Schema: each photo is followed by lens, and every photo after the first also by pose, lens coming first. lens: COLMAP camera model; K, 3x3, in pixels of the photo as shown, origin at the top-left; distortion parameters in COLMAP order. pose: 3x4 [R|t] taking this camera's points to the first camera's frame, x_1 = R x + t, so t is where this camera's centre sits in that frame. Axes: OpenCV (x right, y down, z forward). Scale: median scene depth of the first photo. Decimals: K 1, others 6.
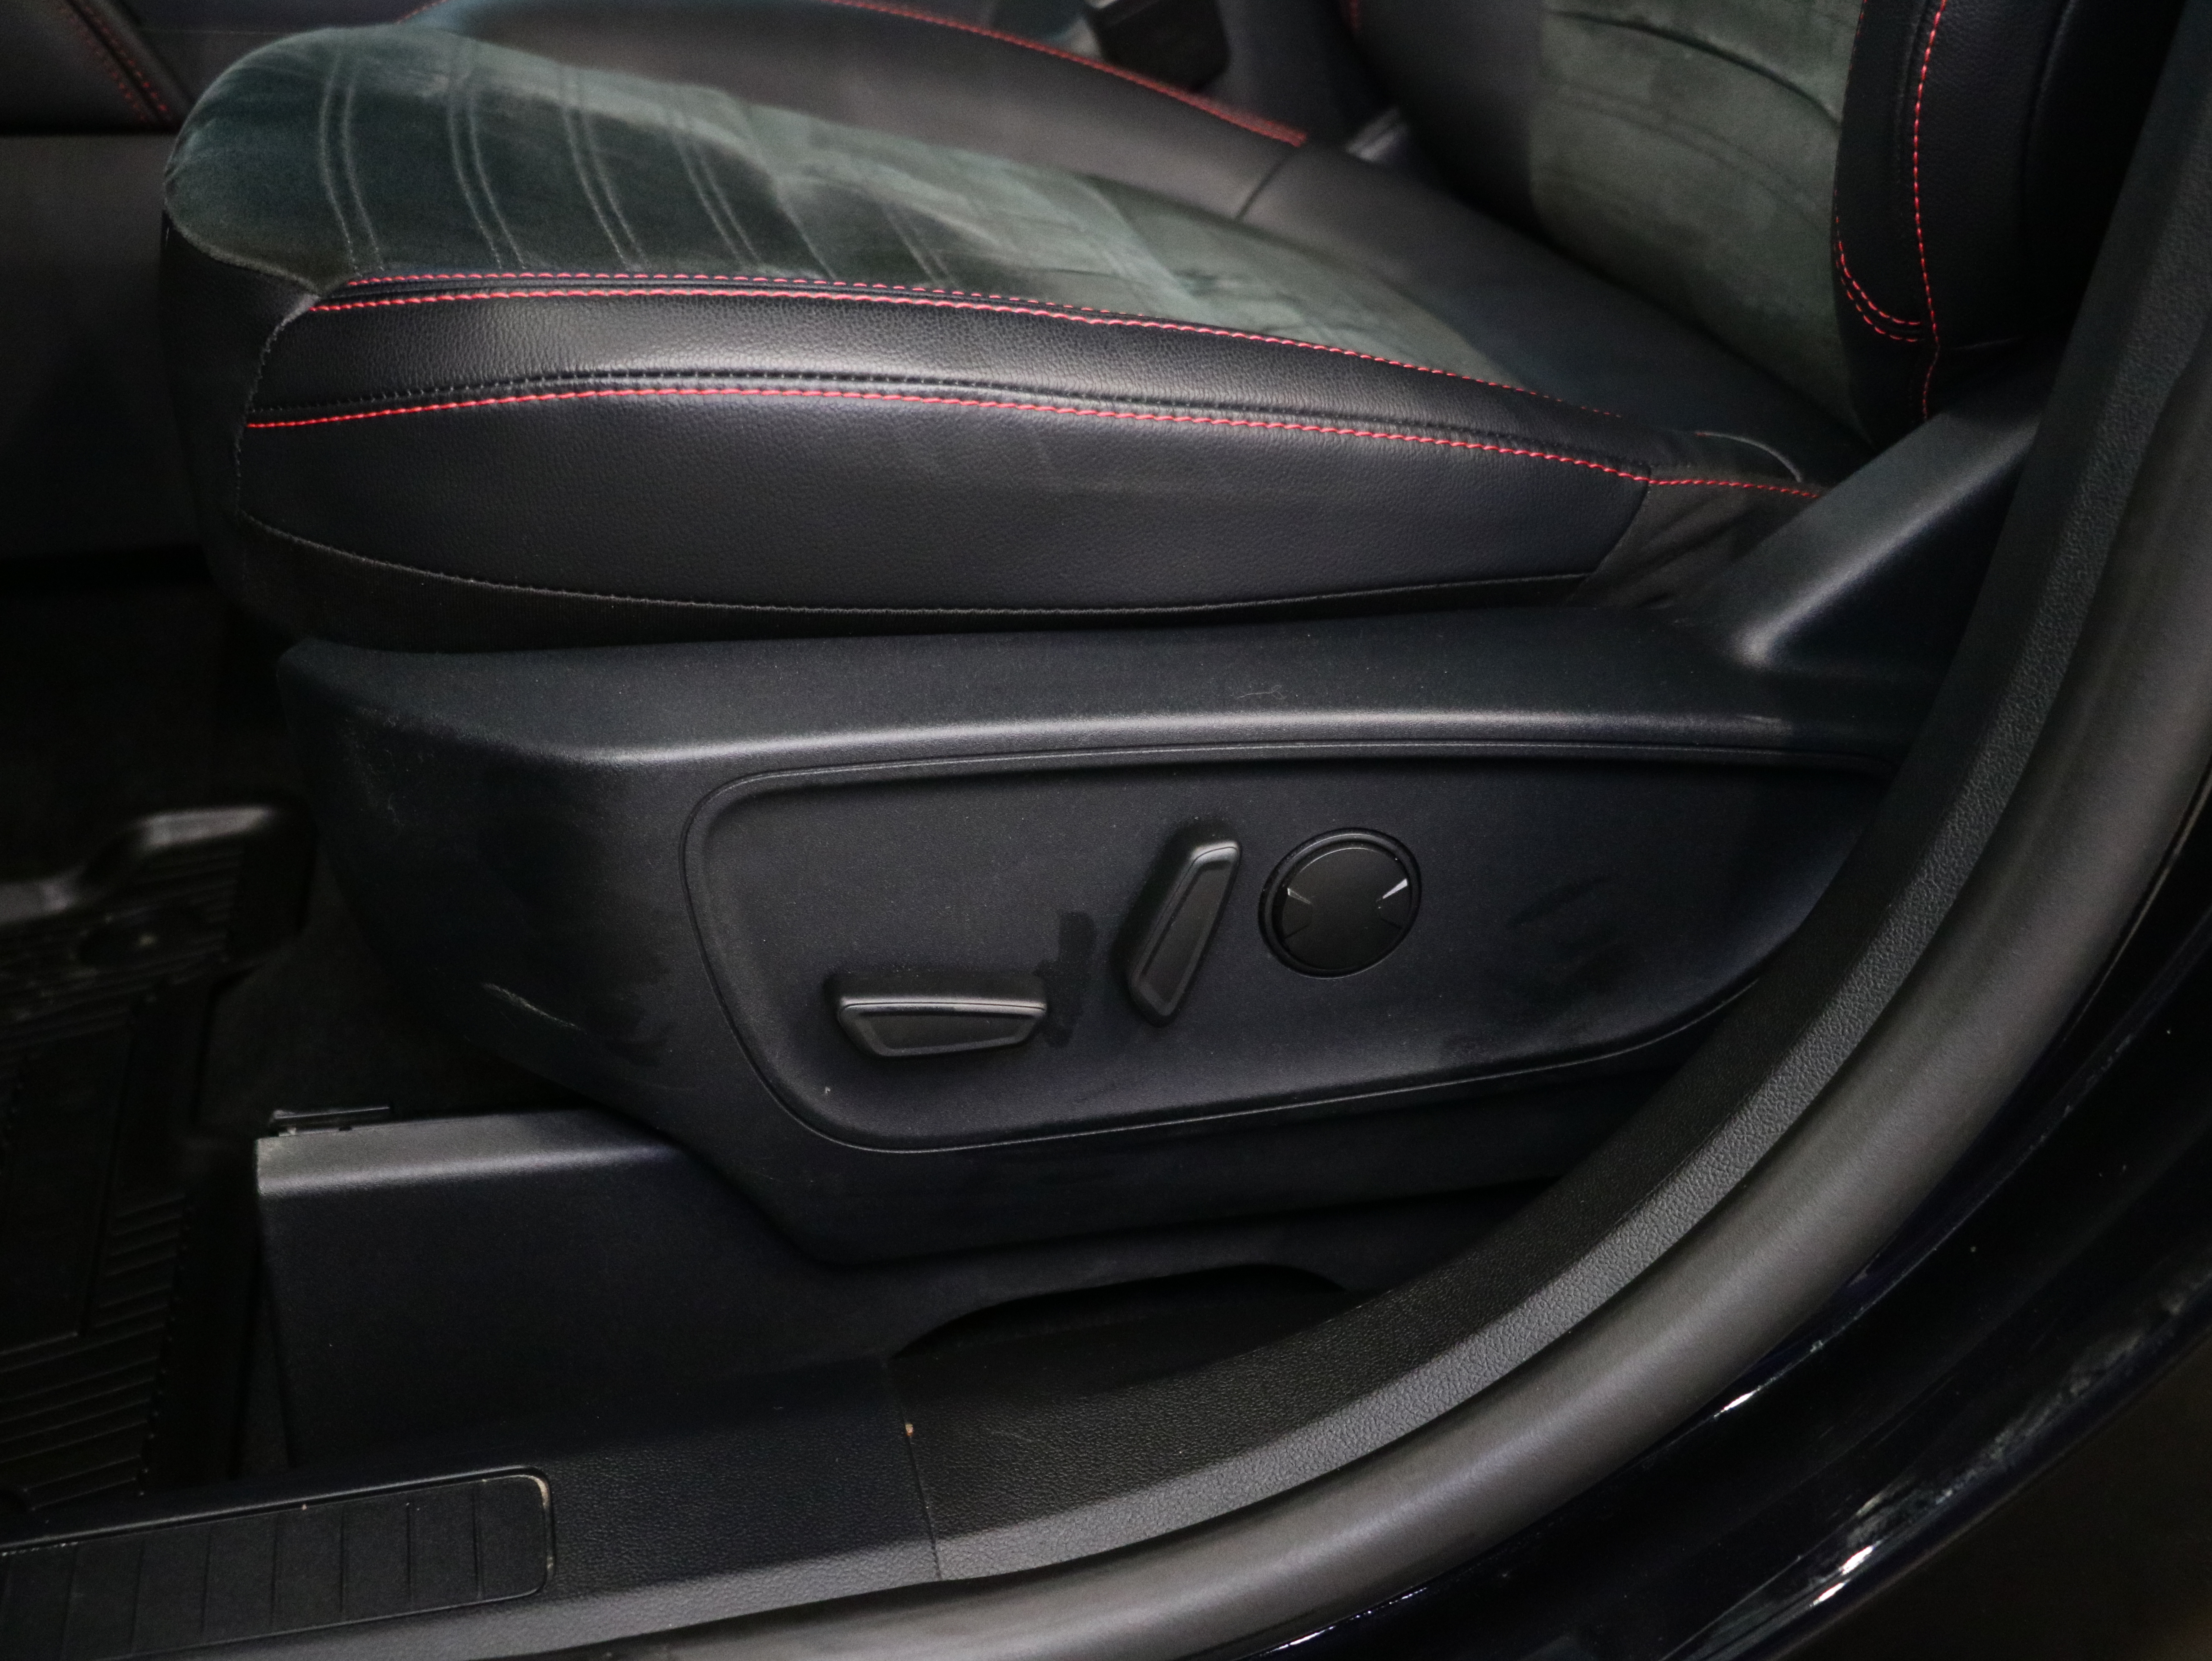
lens RADIAL K [[2415.7, 0, 1106.0], [0, 2415.7, 830.5], [0, 0, 1]] dist [-0.027920, -0.028190]
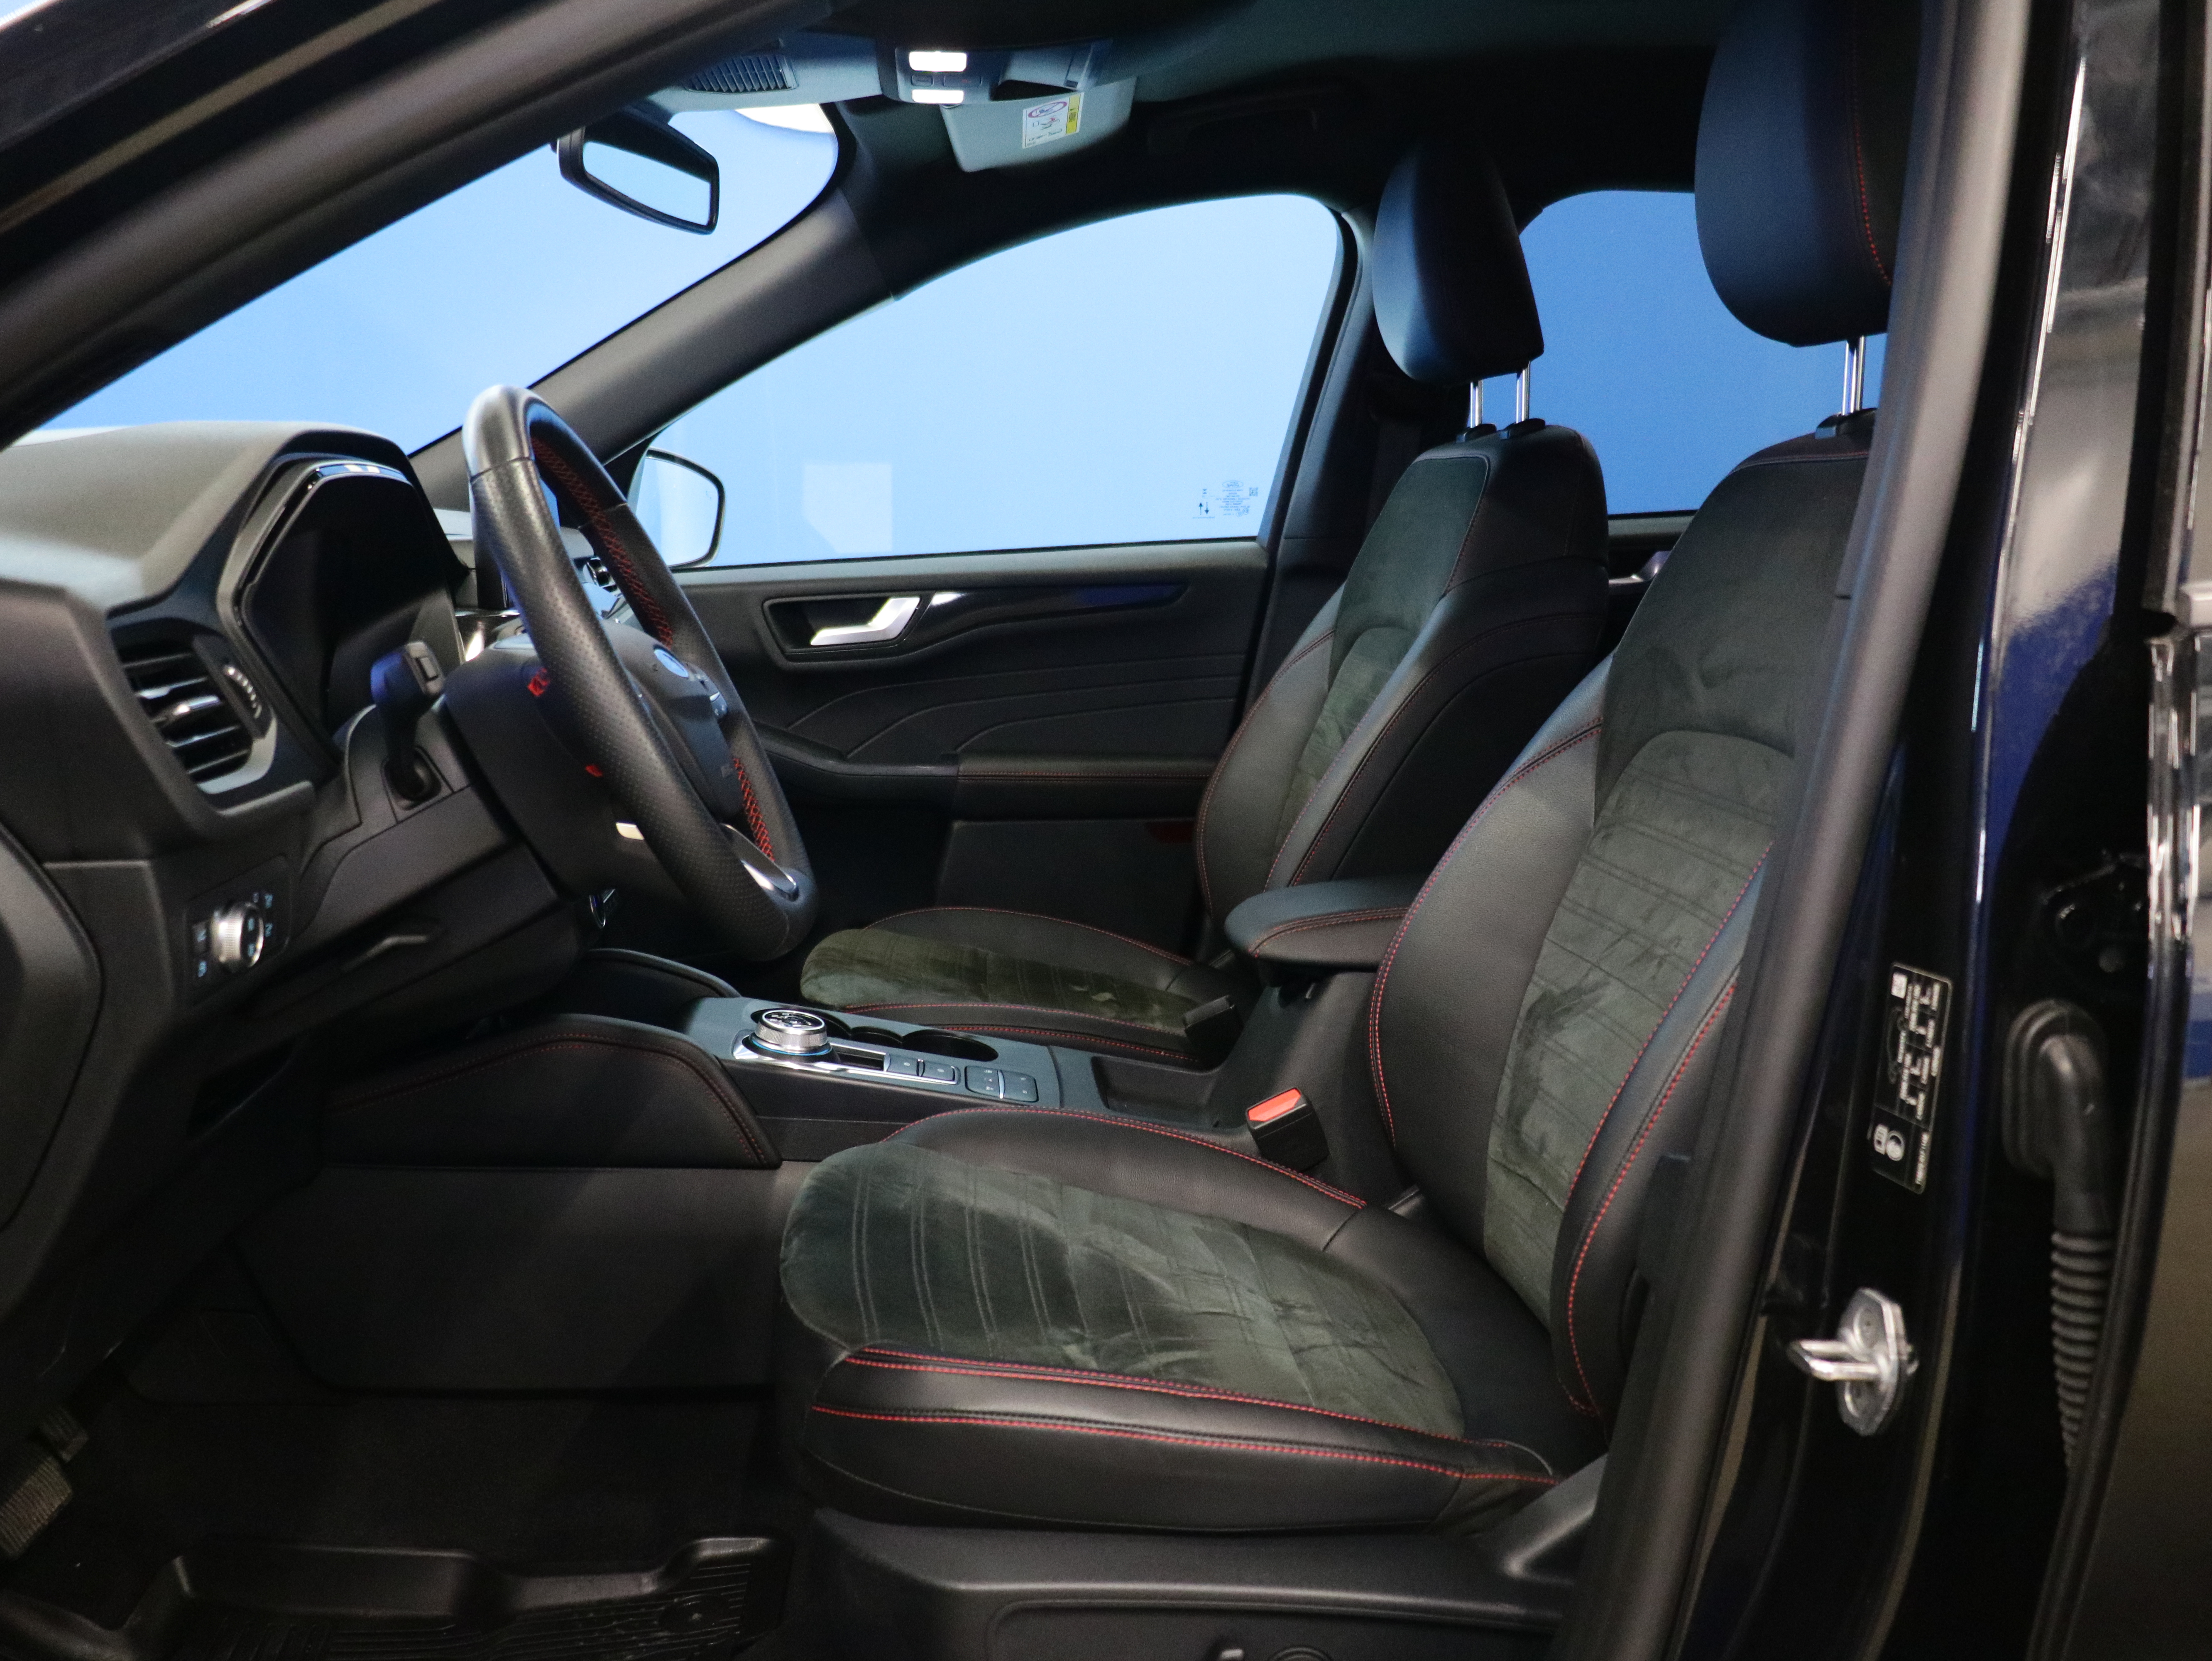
lens RADIAL K [[1970.8, 0, 1106.0], [0, 1970.8, 830.5], [0, 0, 1]] dist [-0.058138, 0.119933]
pose [[0.988626, 0.033687, -0.146576, 0.141461], [-0.077777, 0.948666, -0.306566, -0.122760], [0.128724, 0.314479, 0.940496, -0.741709]]
